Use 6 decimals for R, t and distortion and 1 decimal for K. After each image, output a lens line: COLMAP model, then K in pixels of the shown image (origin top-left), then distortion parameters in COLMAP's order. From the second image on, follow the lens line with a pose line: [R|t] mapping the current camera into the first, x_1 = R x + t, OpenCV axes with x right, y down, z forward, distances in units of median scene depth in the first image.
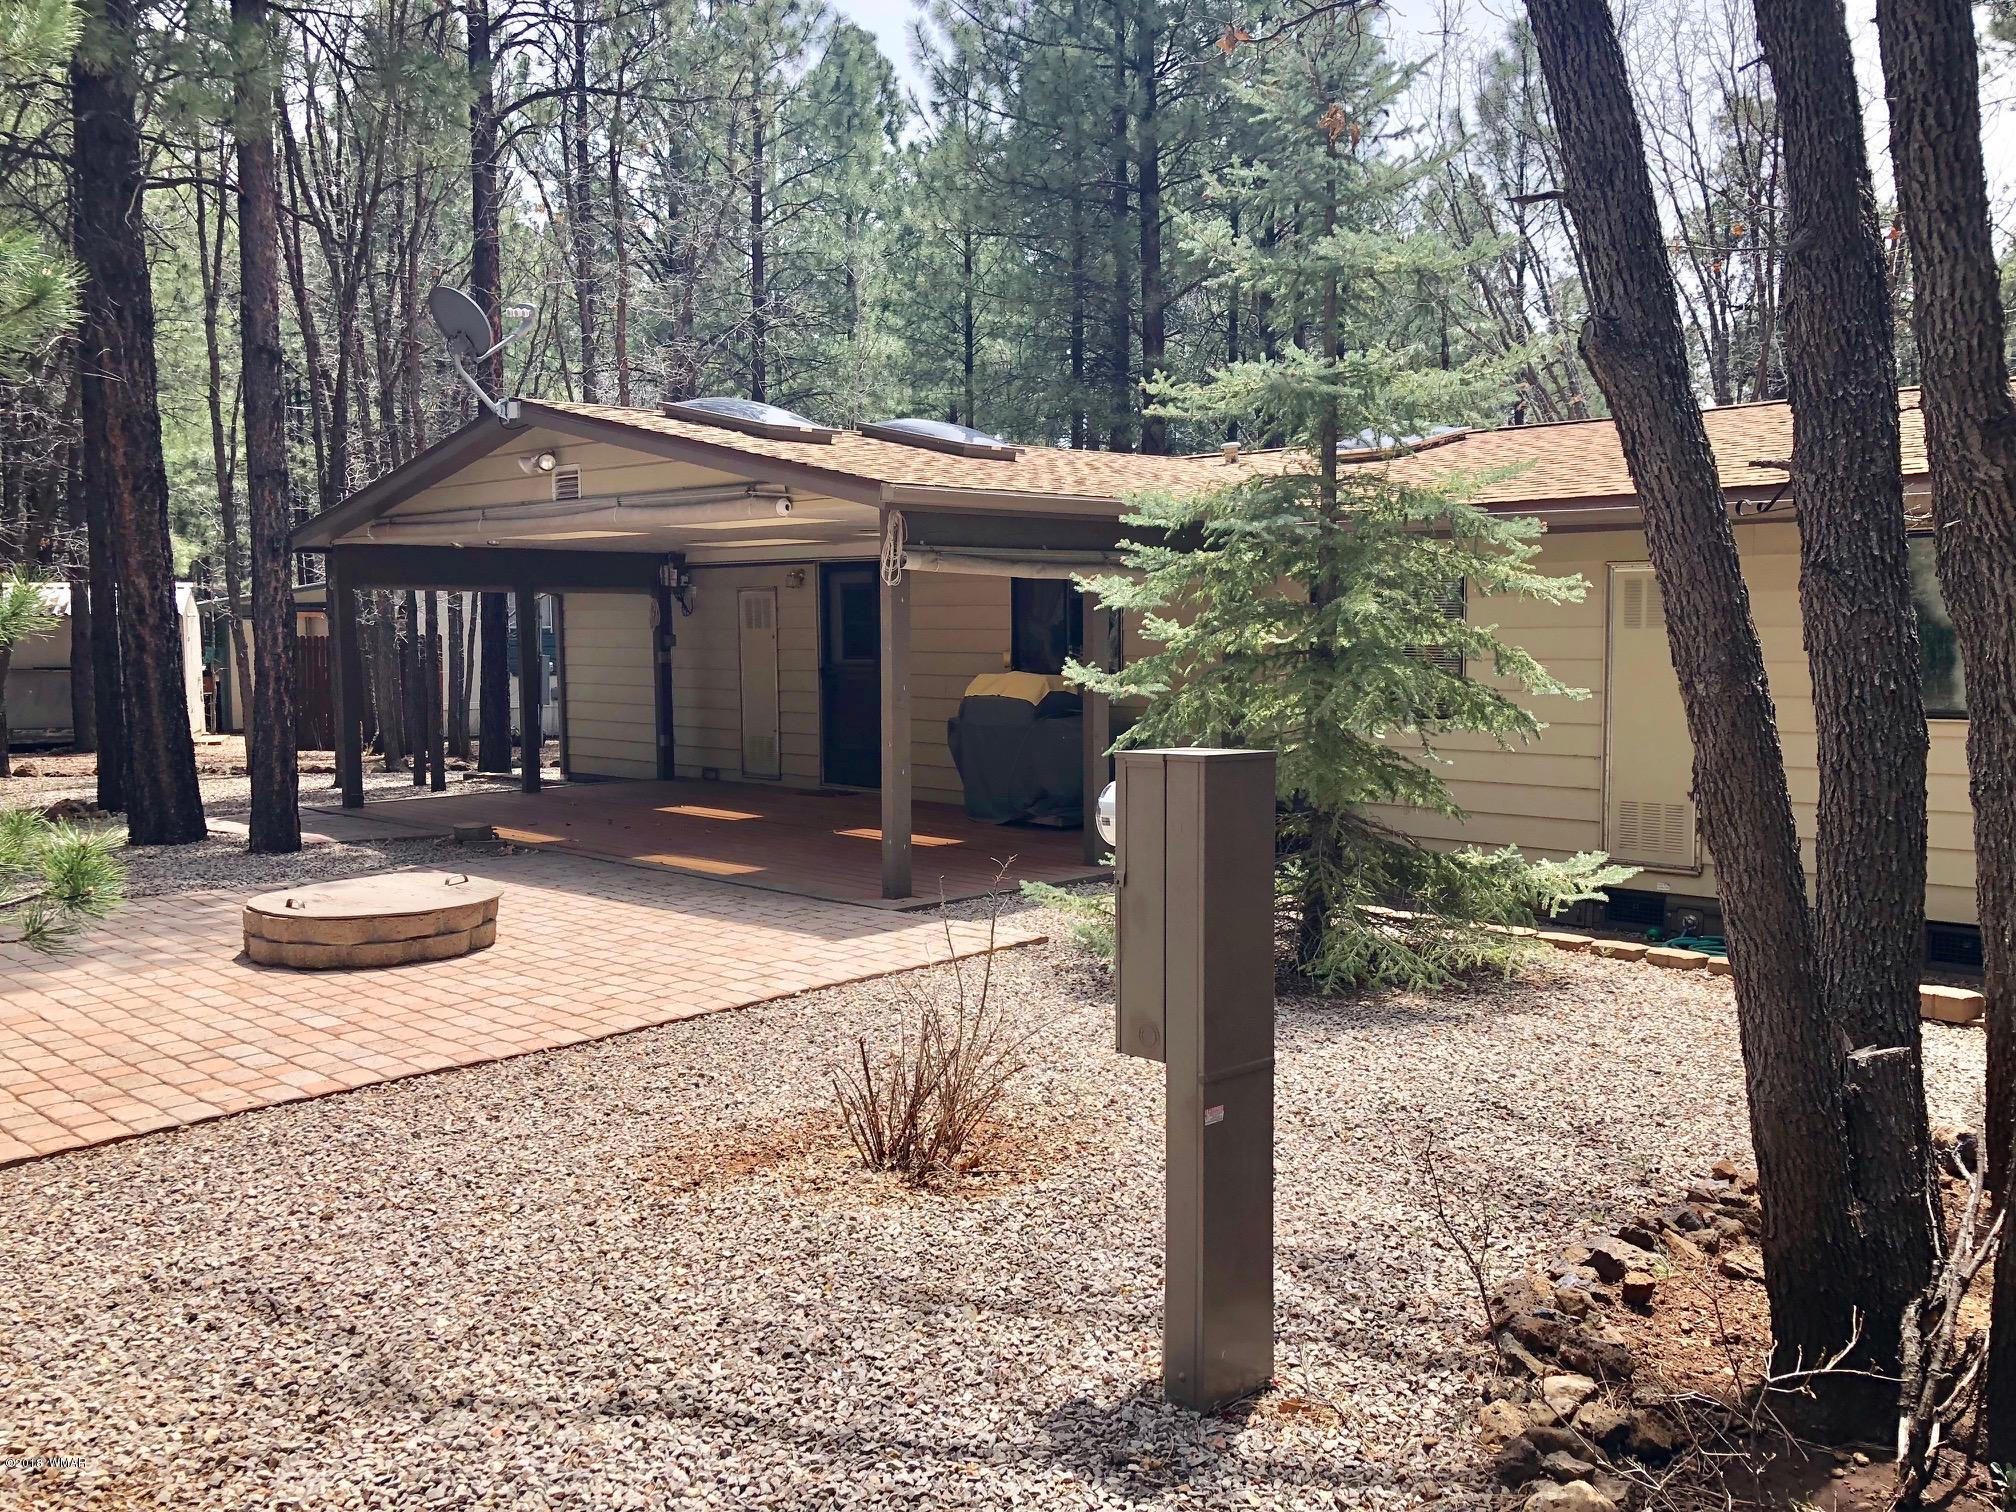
lens RADIAL K [[1662.4, 0, 1006.2], [0, 1662.4, 755.6], [0, 0, 1]] dist [0.027744, -0.029932]
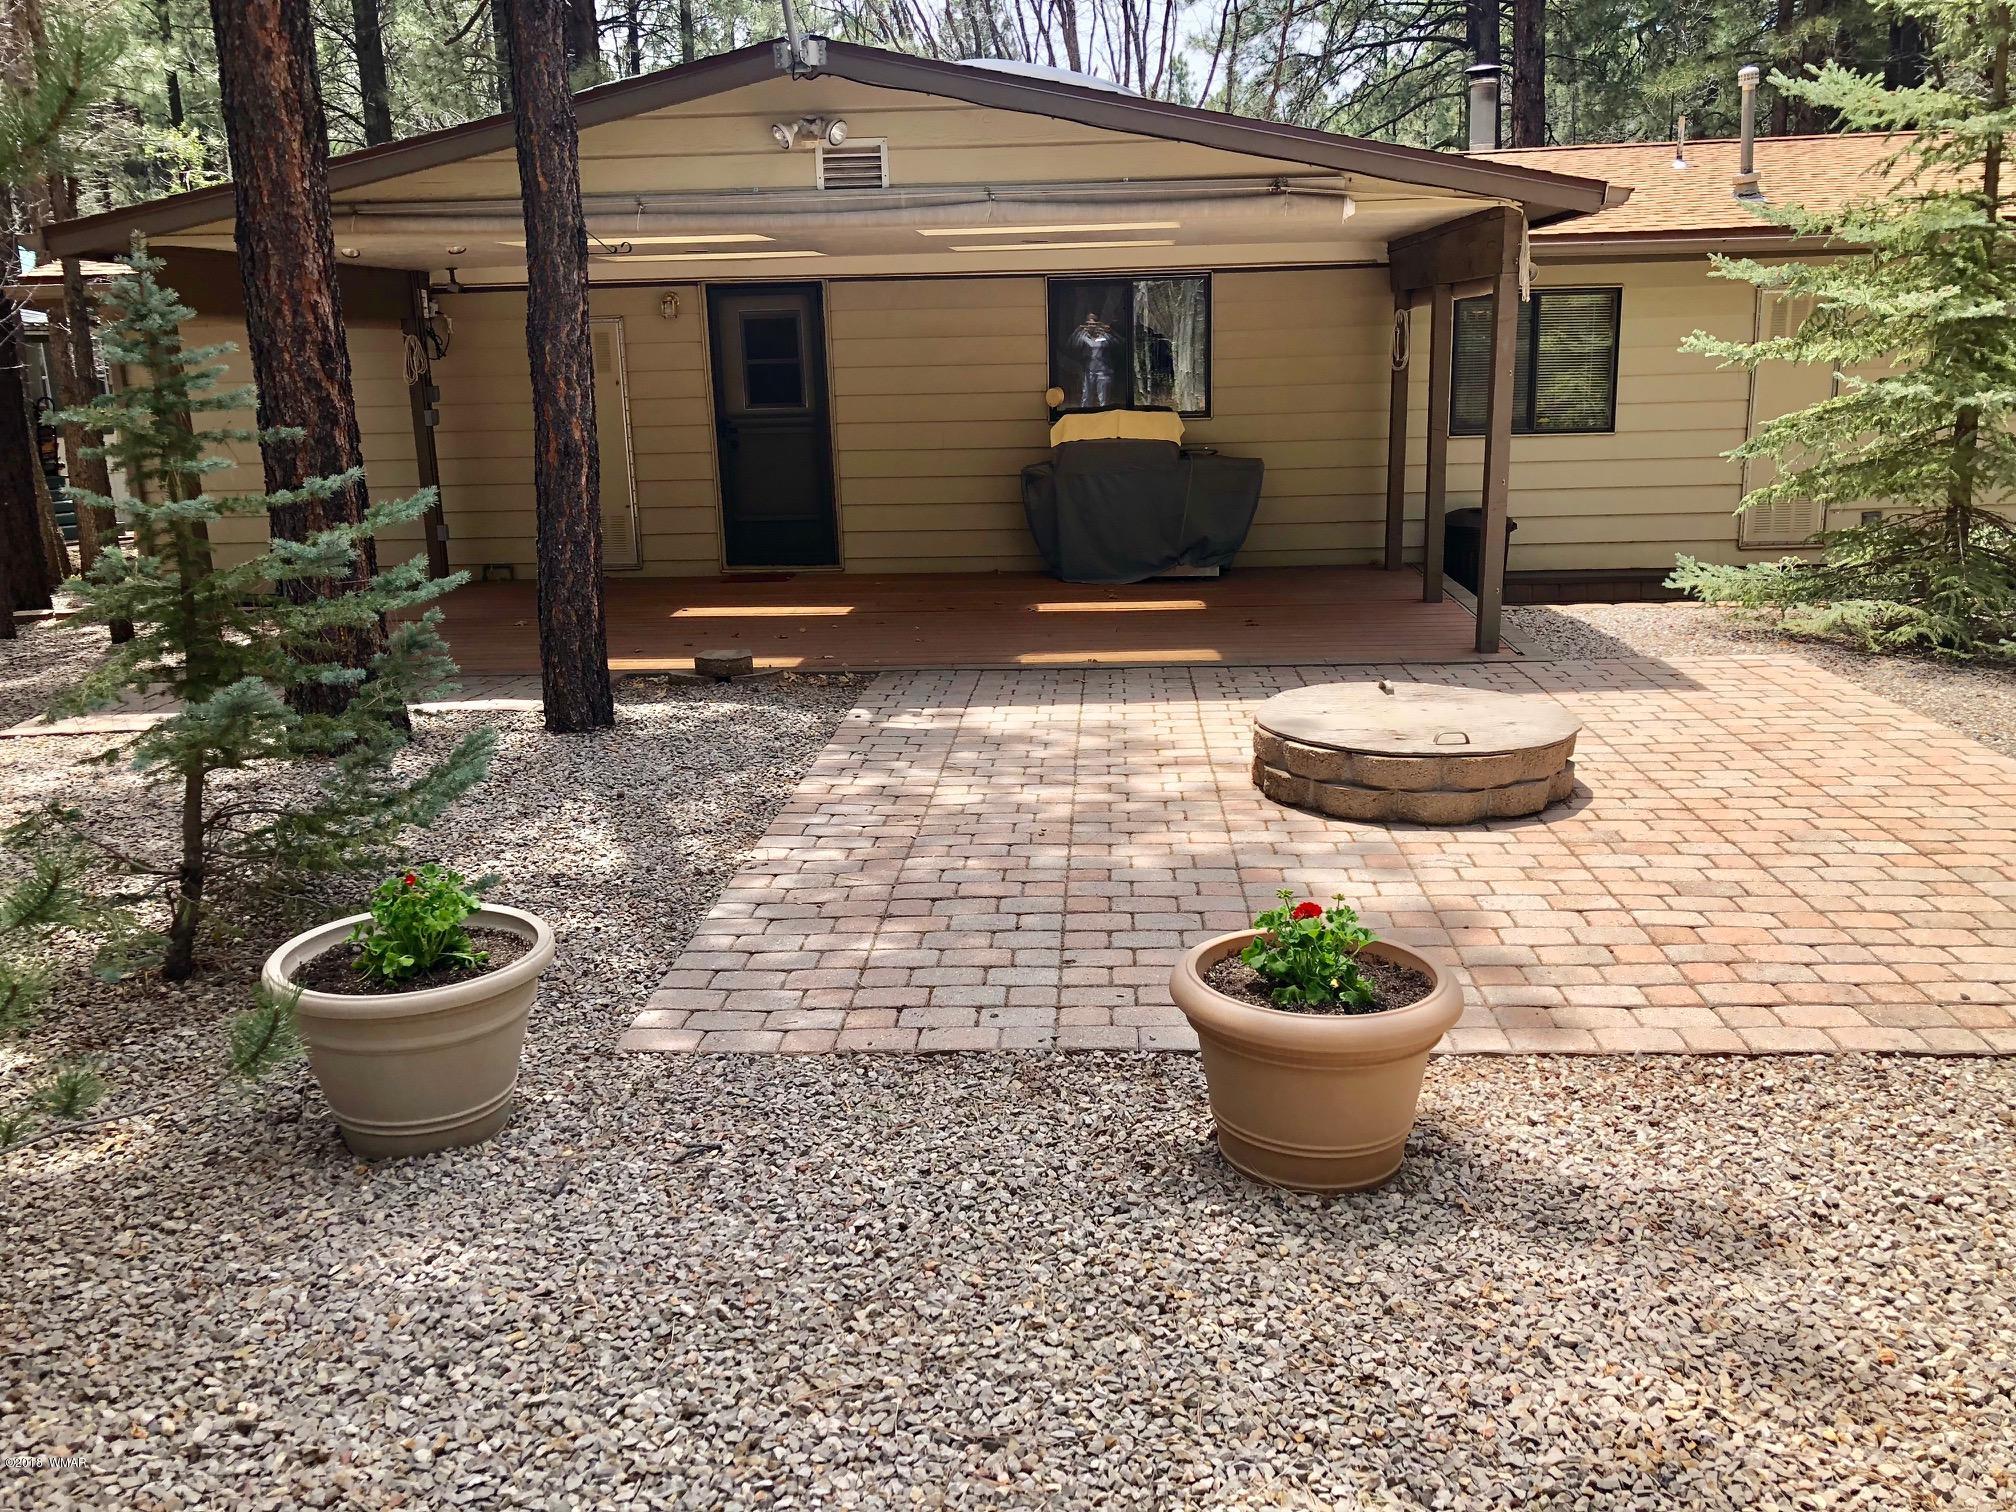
lens RADIAL K [[1662.4, 0, 1001.7], [0, 1662.4, 738.8], [0, 0, 1]] dist [0.027744, -0.029932]
pose [[0.747229, -0.167586, 0.643089, -0.544795], [0.073865, 0.982630, 0.170243, -0.028990], [-0.660449, -0.079709, 0.746628, 0.305923]]
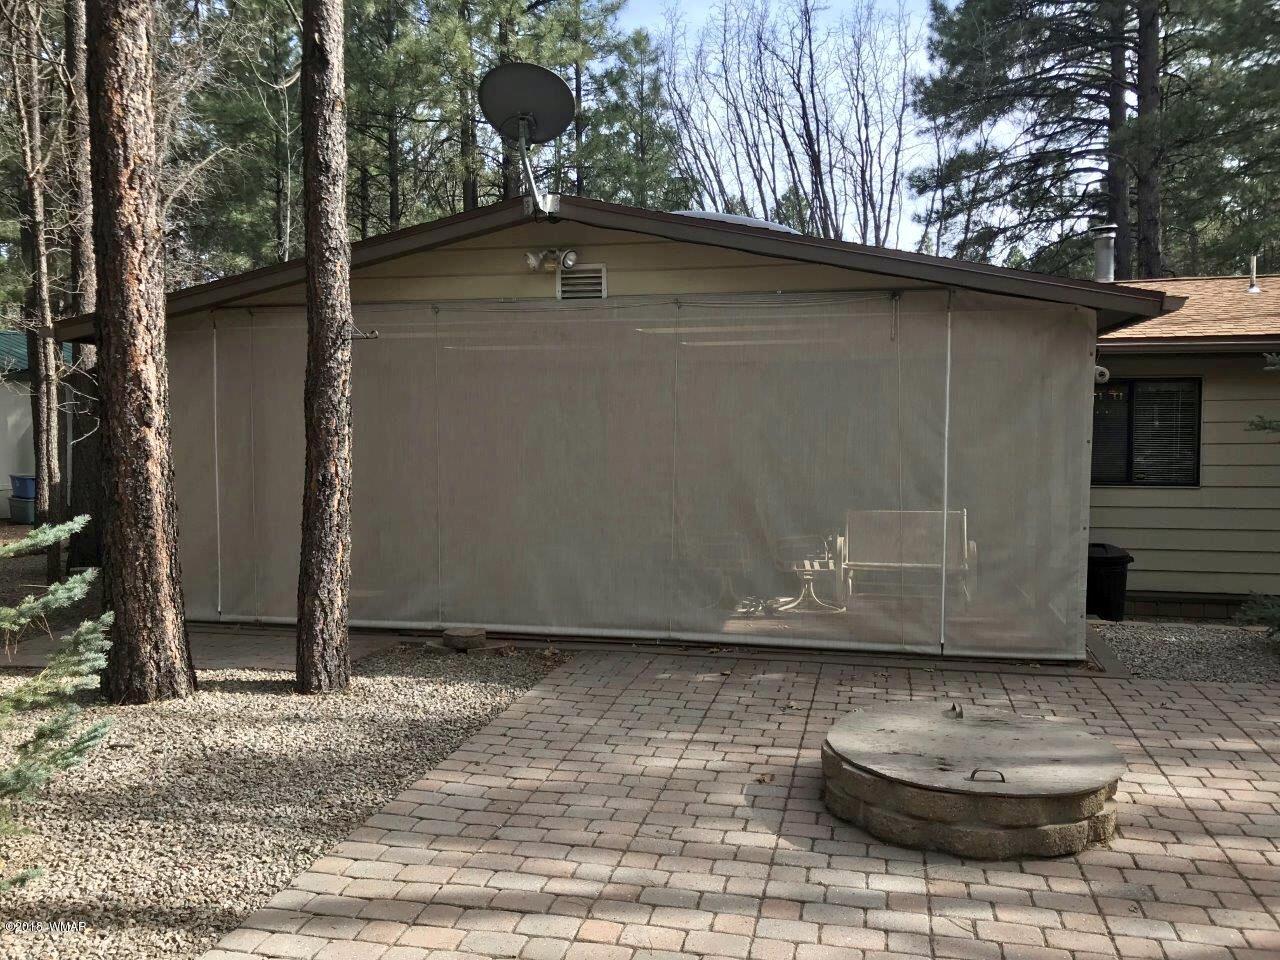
lens RADIAL K [[1070.3, 0, 649.0], [0, 1070.3, 482.6], [0, 0, 1]] dist [0.020386, -0.000191]
pose [[0.842537, -0.037012, 0.537366, -0.436171], [0.044710, 0.998999, -0.001293, -0.032260], [-0.536780, 0.025115, 0.843348, 0.340532]]
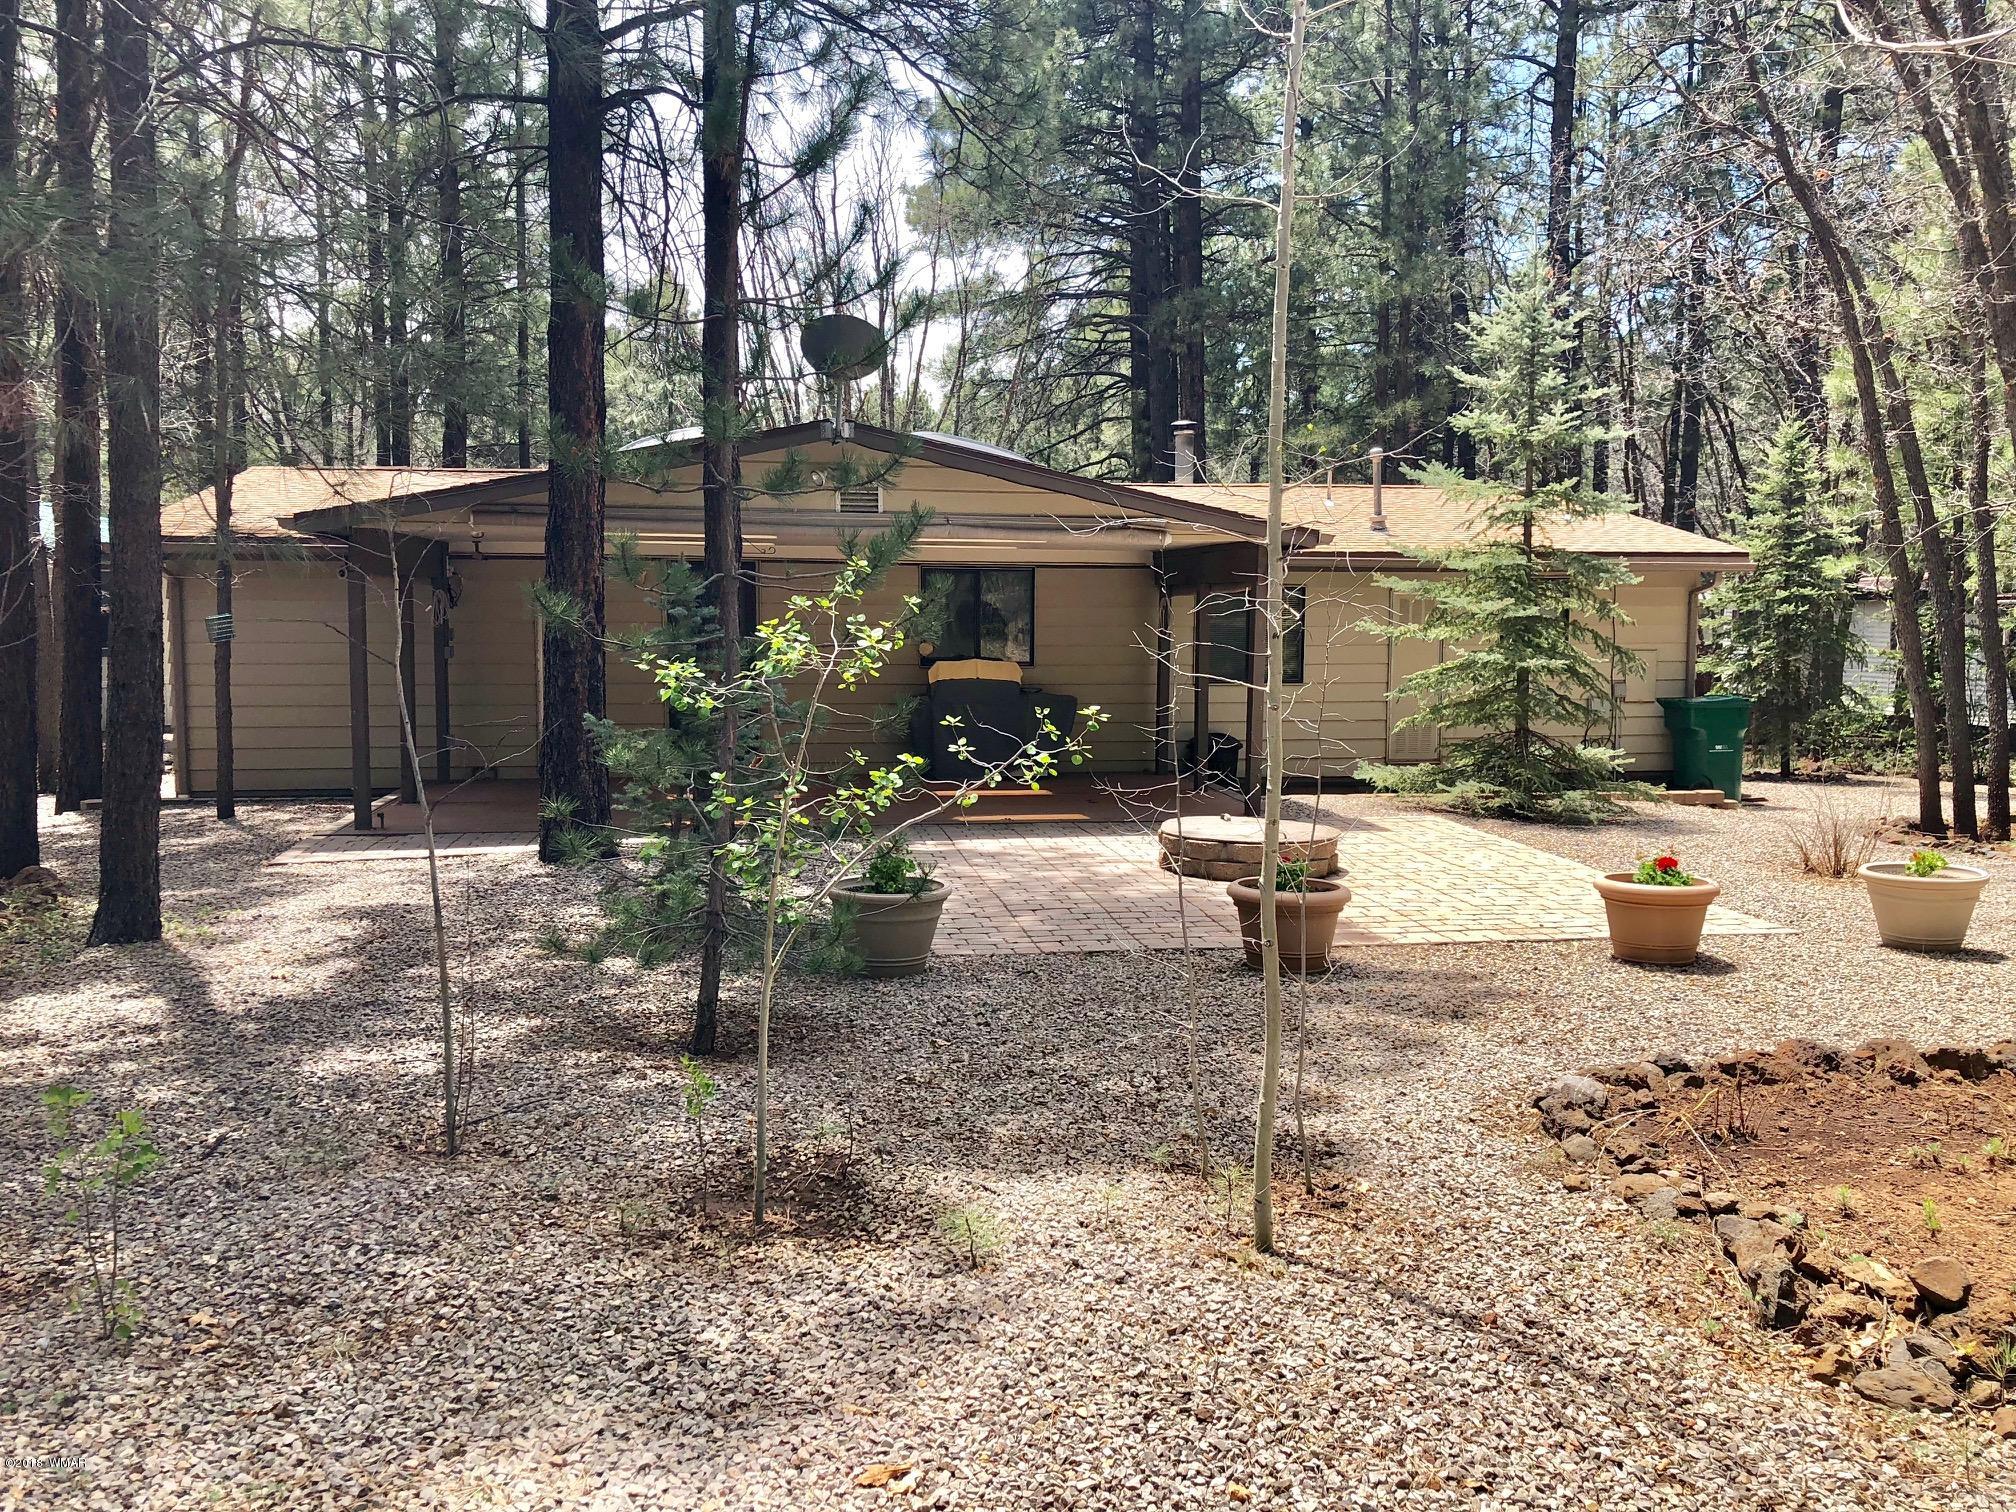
lens RADIAL K [[1662.4, 0, 1005.5], [0, 1662.4, 761.3], [0, 0, 1]] dist [0.027744, -0.029932]
pose [[0.588570, -0.067863, 0.805593, -0.841376], [0.053514, 0.997555, 0.044937, -0.024622], [-0.806673, 0.016661, 0.590762, 0.205583]]
